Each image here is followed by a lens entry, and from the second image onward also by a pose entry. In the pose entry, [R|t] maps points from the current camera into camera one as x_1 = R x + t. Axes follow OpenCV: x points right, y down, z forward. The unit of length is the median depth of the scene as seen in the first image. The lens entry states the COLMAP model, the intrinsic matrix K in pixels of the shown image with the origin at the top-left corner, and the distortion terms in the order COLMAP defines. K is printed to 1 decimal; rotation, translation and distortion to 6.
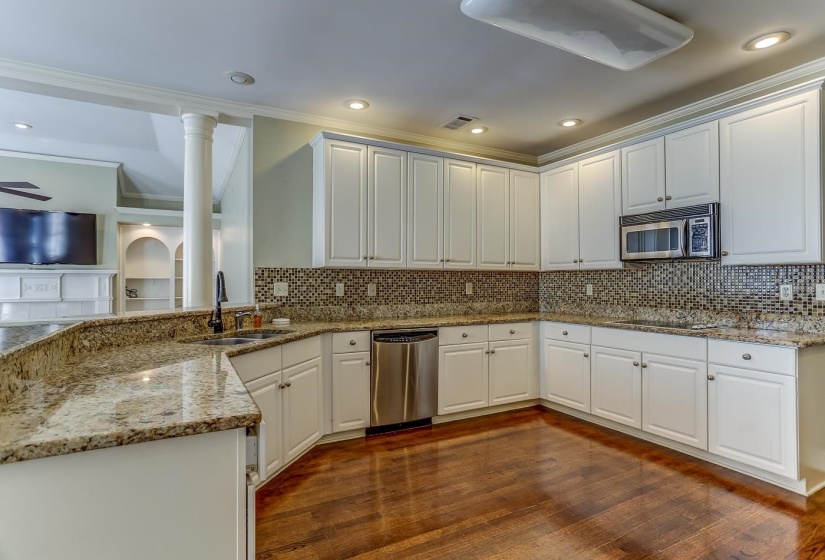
lens RADIAL K [[416.8, 0, 391.3], [0, 416.8, 275.0], [0, 0, 1]] dist [-0.021532, 0.011582]
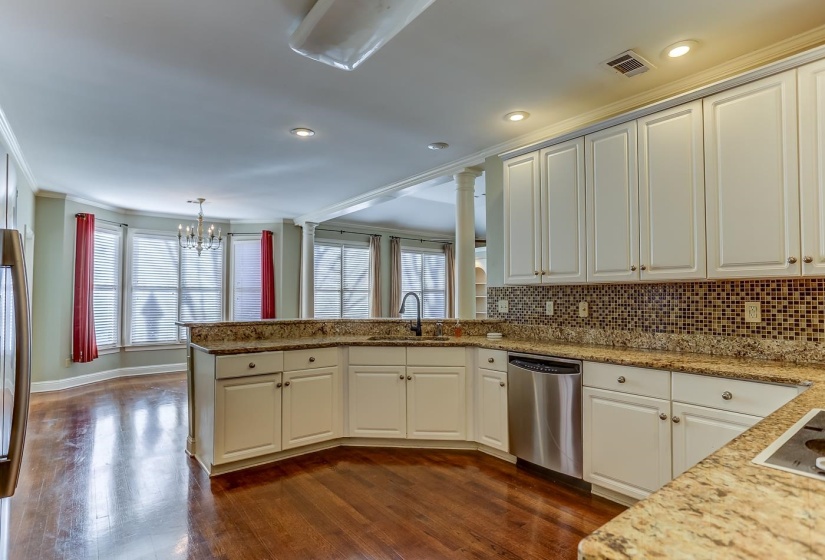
lens RADIAL K [[416.8, 0, 399.0], [0, 416.8, 282.5], [0, 0, 1]] dist [-0.021532, 0.011582]
pose [[0.204000, -0.038881, -0.978198, 0.723634], [0.015896, 0.999211, -0.036401, 0.006358], [0.978842, -0.008123, 0.204457, 0.486806]]
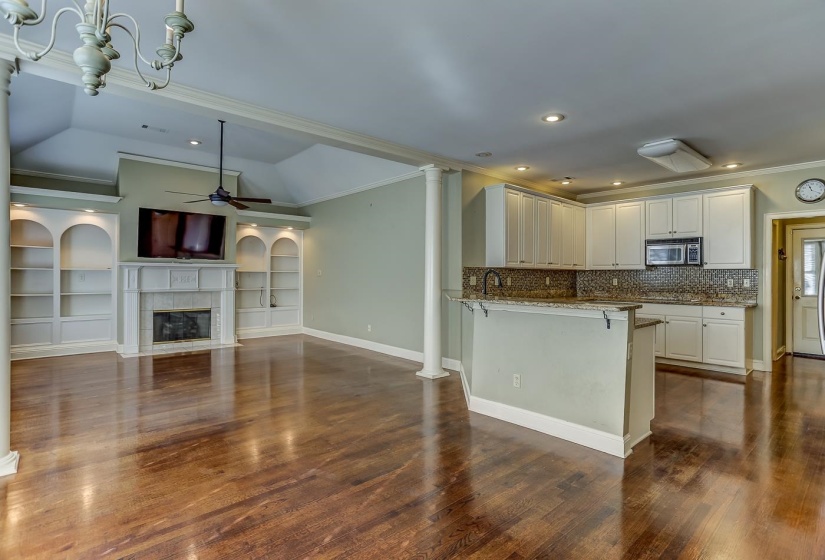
lens RADIAL K [[416.8, 0, 408.9], [0, 416.8, 269.2], [0, 0, 1]] dist [-0.021532, 0.011582]
pose [[0.965872, 0.010558, 0.258805, -0.824052], [-0.011017, 0.999939, 0.000321, -0.006694], [-0.258786, -0.003161, 0.965930, -0.413540]]
